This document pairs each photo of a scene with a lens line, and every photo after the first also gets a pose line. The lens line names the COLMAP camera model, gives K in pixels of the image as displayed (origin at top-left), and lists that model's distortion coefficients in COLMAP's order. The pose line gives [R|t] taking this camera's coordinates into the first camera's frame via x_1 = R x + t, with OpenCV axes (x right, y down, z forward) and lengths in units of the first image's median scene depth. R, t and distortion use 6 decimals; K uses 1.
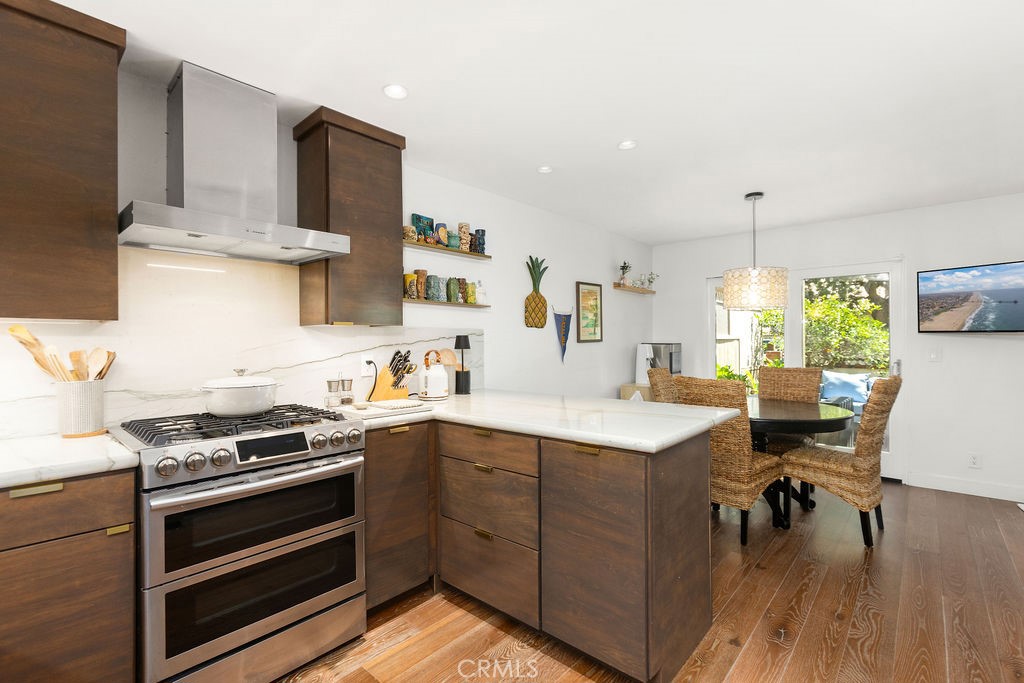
lens RADIAL K [[468.5, 0, 512.0], [0, 468.5, 341.5], [0, 0, 1]] dist [-0.012237, 0.008803]
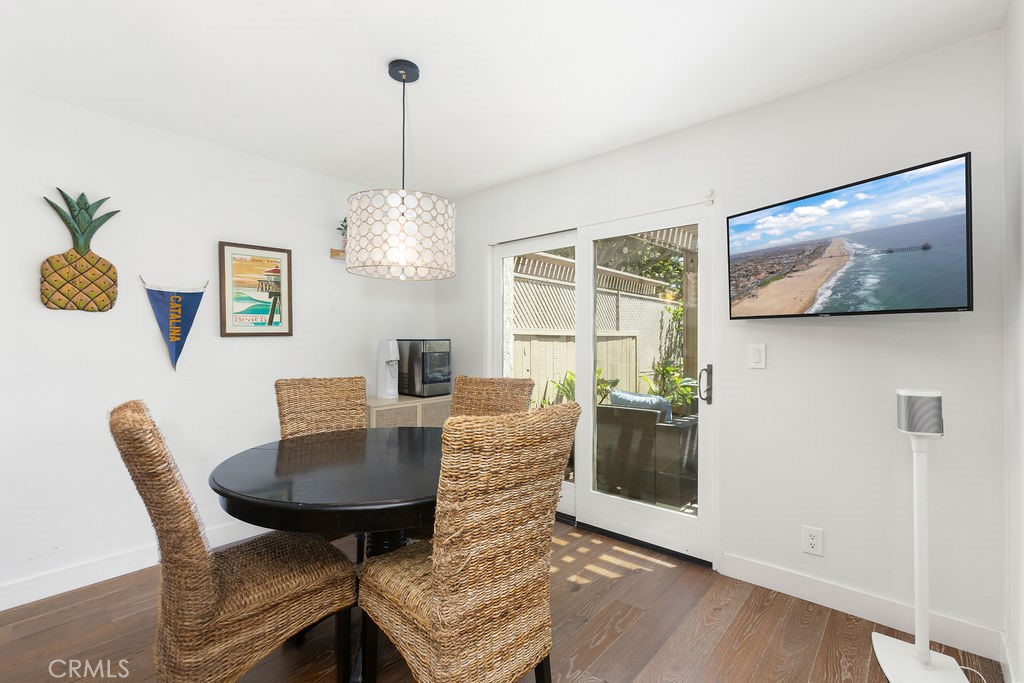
lens RADIAL K [[455.2, 0, 512.0], [0, 455.2, 341.5], [0, 0, 1]] dist [-0.000838, -0.000149]
pose [[0.999997, -0.002542, -0.000600, 0.545726], [0.002540, 0.999989, -0.003889, 0.012242], [0.000610, 0.003887, 0.999992, 0.385024]]
